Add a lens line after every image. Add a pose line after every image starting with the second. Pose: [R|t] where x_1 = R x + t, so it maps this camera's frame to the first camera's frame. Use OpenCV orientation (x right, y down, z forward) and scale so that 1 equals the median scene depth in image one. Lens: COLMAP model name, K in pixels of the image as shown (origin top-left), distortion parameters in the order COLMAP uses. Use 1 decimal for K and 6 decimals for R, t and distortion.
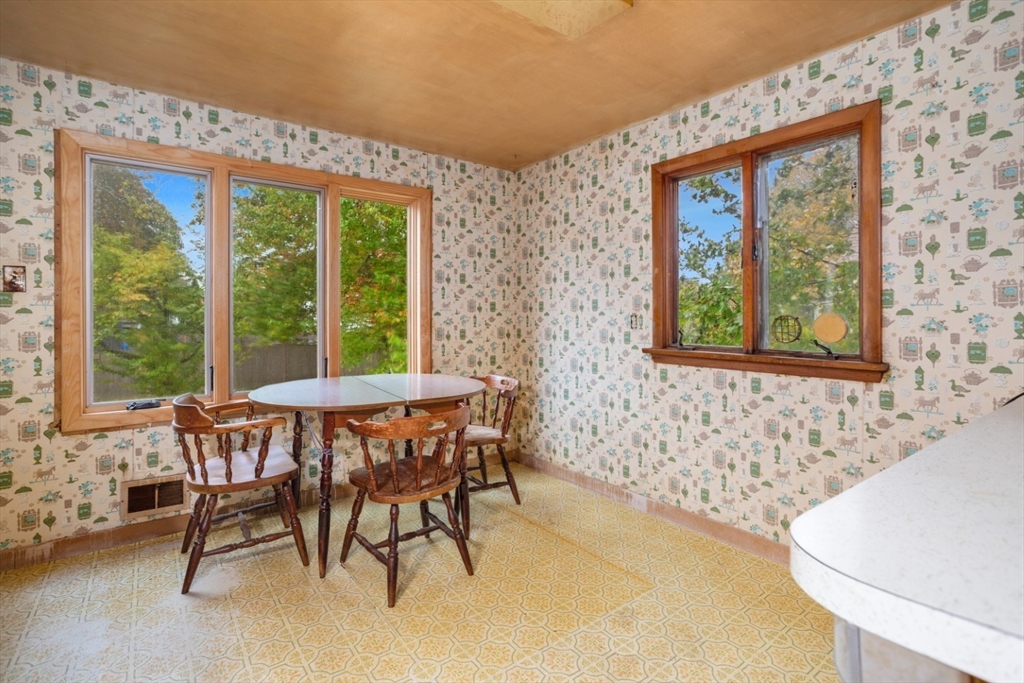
lens RADIAL K [[503.7, 0, 521.6], [0, 503.7, 318.2], [0, 0, 1]] dist [-0.020162, 0.004646]
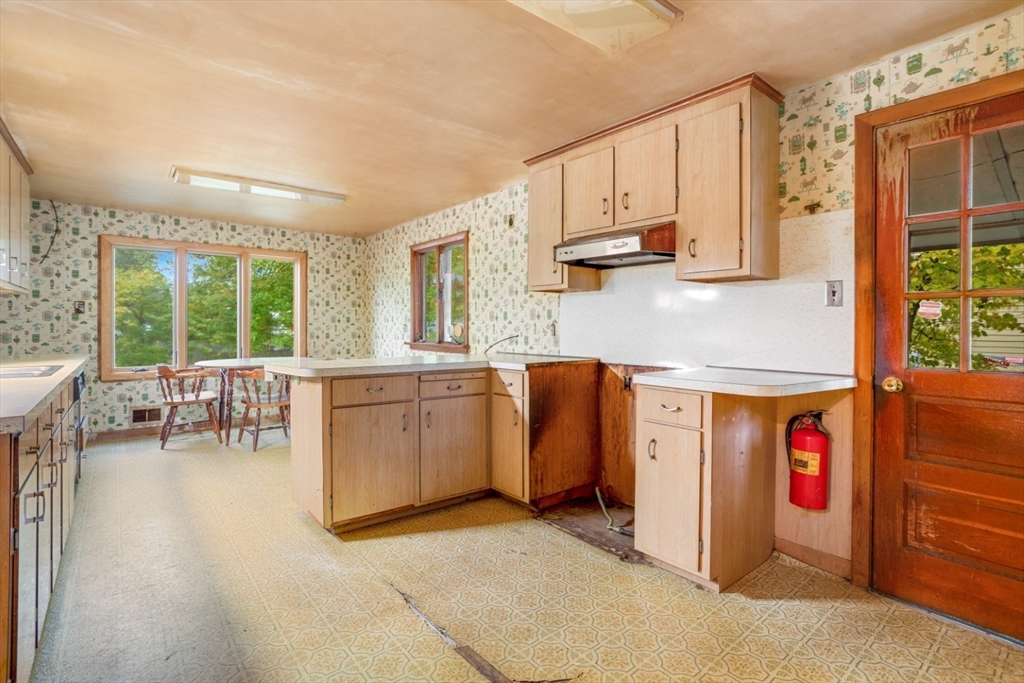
lens RADIAL K [[503.7, 0, 525.9], [0, 503.7, 326.8], [0, 0, 1]] dist [-0.020162, 0.004646]
pose [[0.999430, -0.000096, 0.033754, 0.707219], [0.000196, 0.999996, -0.002973, 0.009229], [-0.033754, 0.002978, 0.999426, -1.034581]]
